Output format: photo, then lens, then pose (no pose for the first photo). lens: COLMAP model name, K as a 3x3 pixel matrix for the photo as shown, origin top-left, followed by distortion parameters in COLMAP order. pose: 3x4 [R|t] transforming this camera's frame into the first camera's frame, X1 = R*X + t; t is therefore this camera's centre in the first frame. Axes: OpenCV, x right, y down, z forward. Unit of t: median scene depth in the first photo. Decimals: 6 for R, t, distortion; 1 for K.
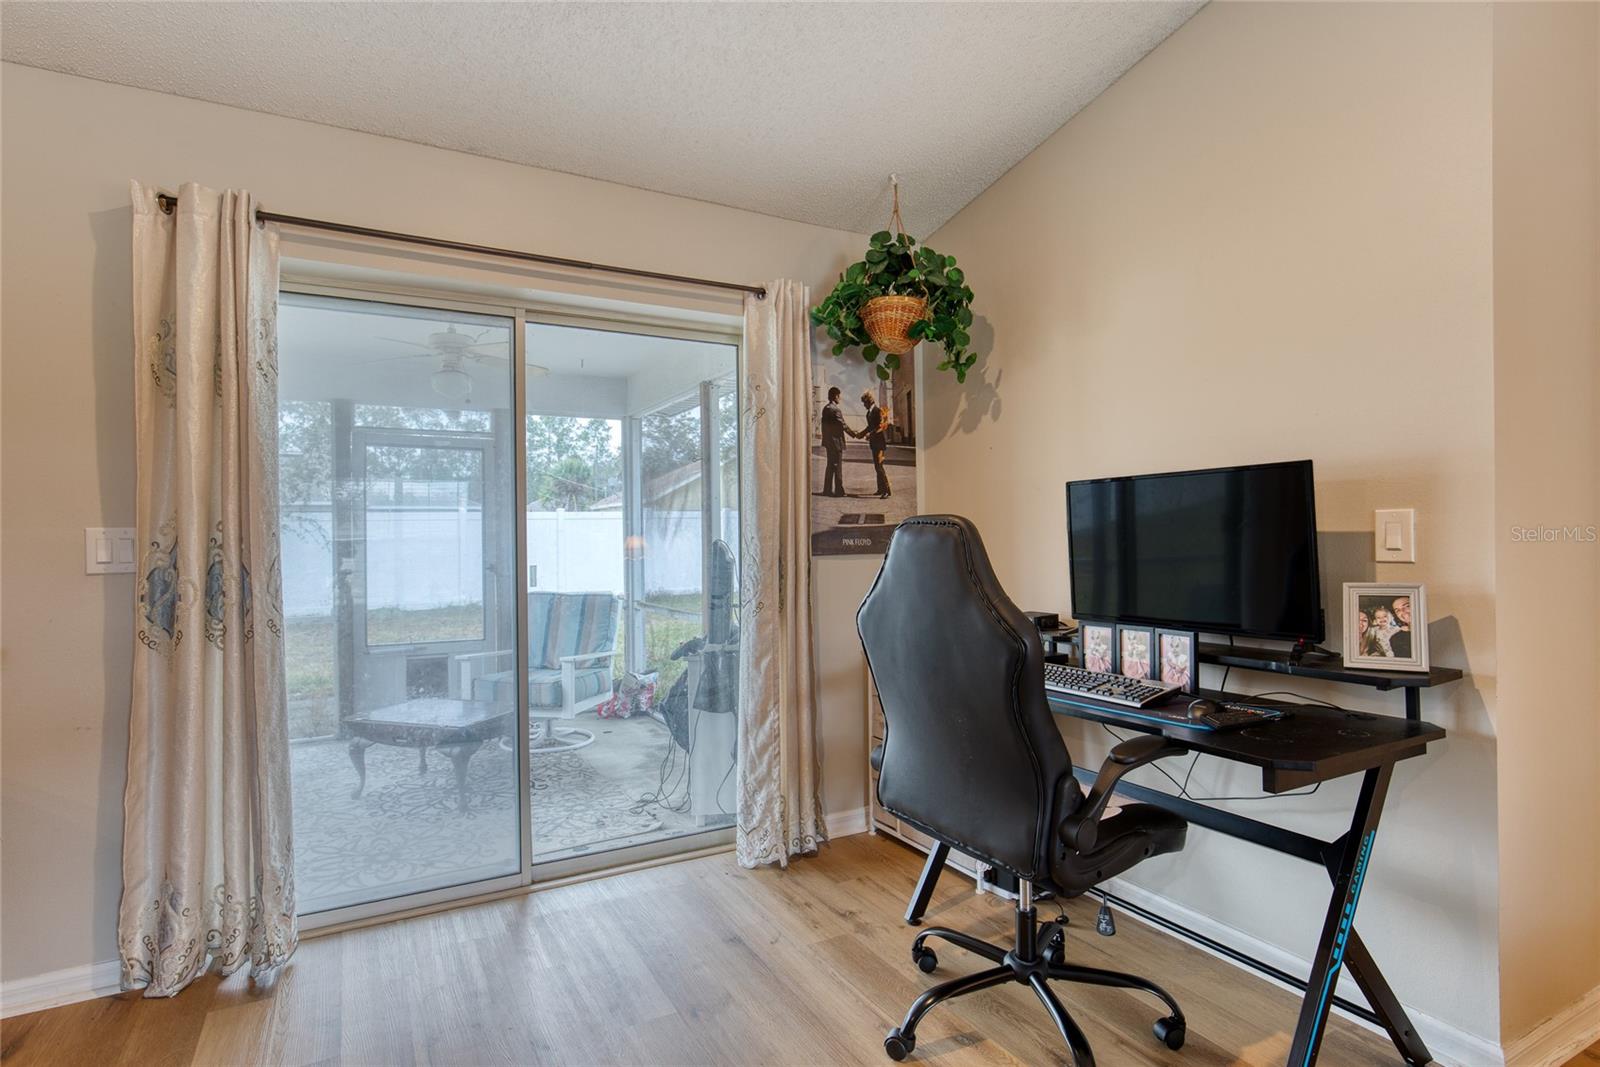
lens RADIAL K [[818.5, 0, 770.6], [0, 818.5, 536.5], [0, 0, 1]] dist [0.000632, 0.000286]
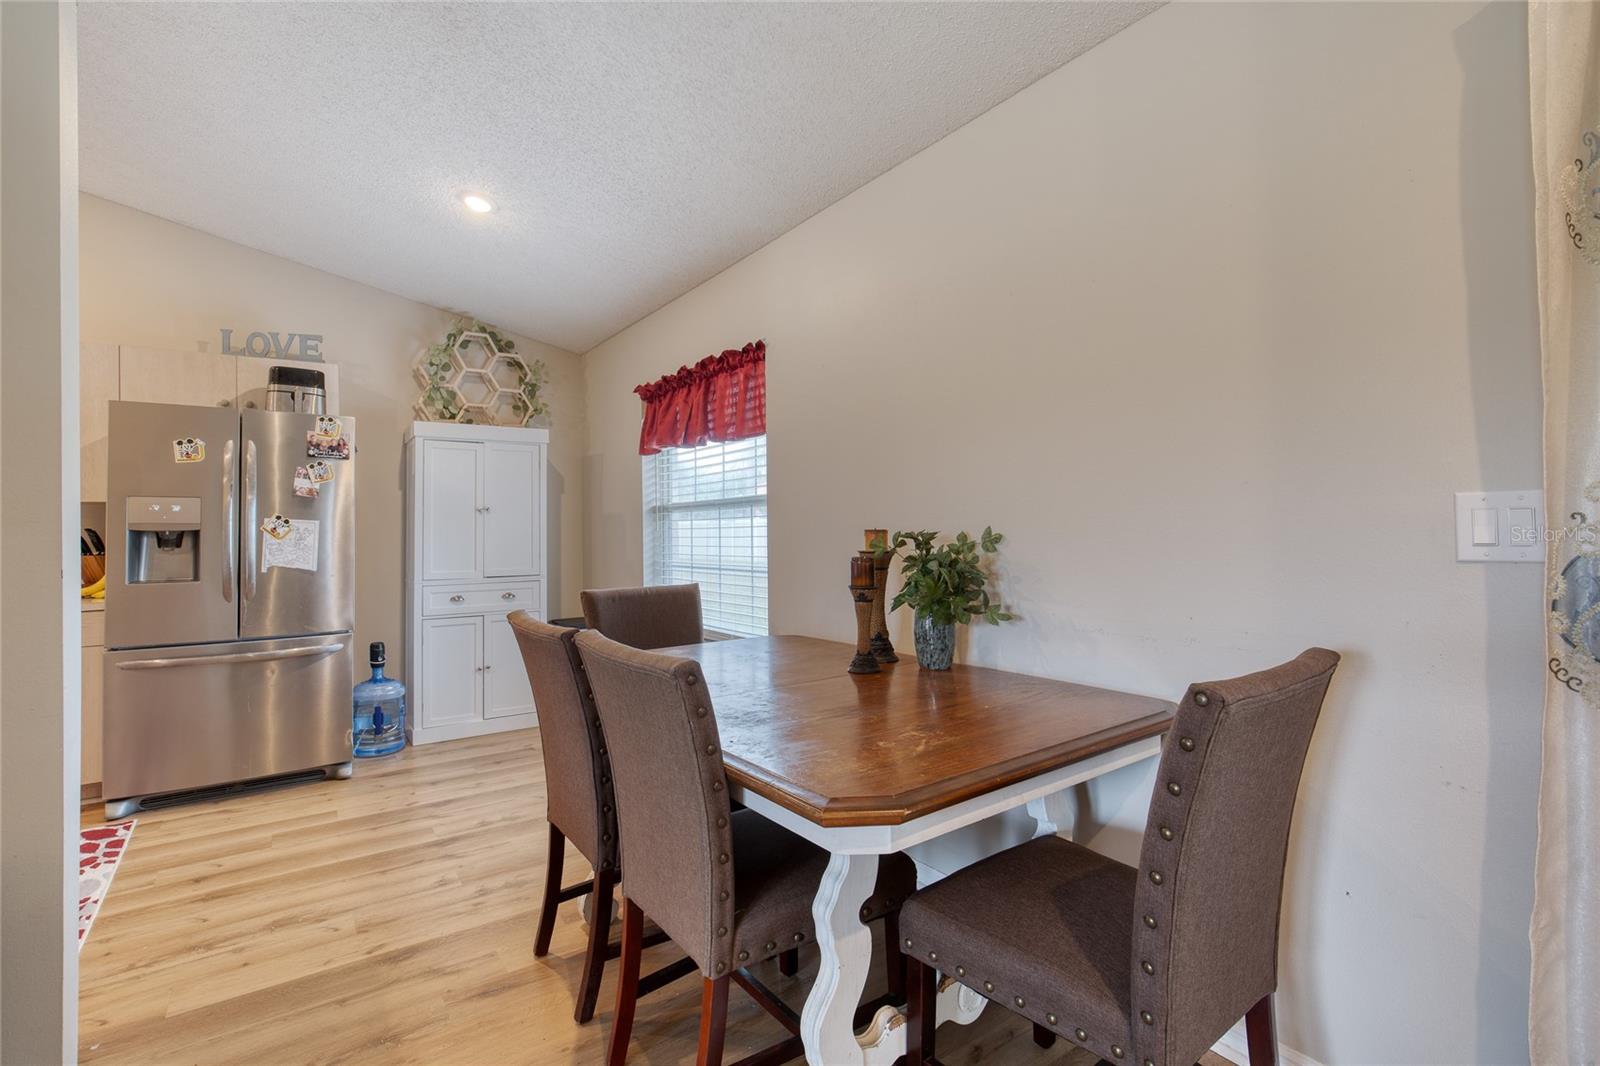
lens RADIAL K [[732.8, 0, 768.2], [0, 732.8, 517.6], [0, 0, 1]] dist [-0.000585, 0.000562]
pose [[0.111034, -0.006556, -0.993795, -0.206921], [0.011367, 0.999921, -0.005326, 0.004734], [0.993752, -0.010705, 0.111099, 0.256137]]
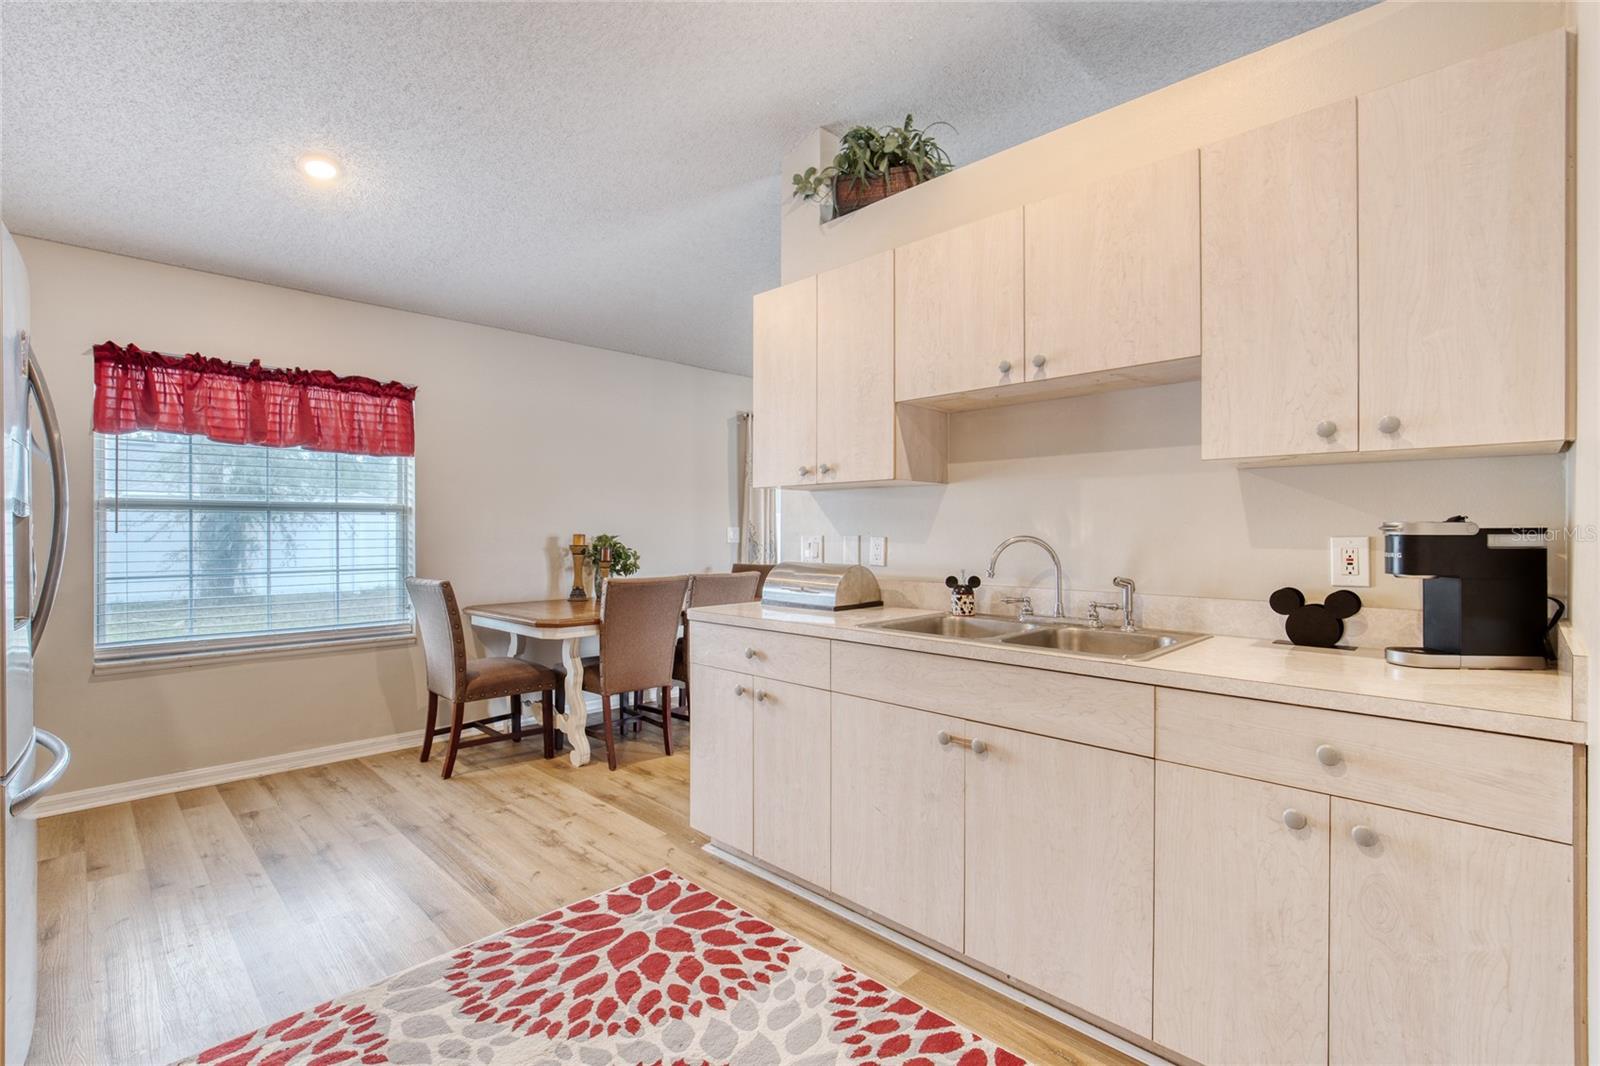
lens RADIAL K [[724.8, 0, 787.2], [0, 724.8, 532.6], [0, 0, 1]] dist [-0.023190, 0.008564]
pose [[0.956744, 0.013025, 0.290640, -1.008202], [-0.012237, 0.999915, -0.004529, 0.012540], [-0.290674, 0.000777, 0.956822, -1.154754]]
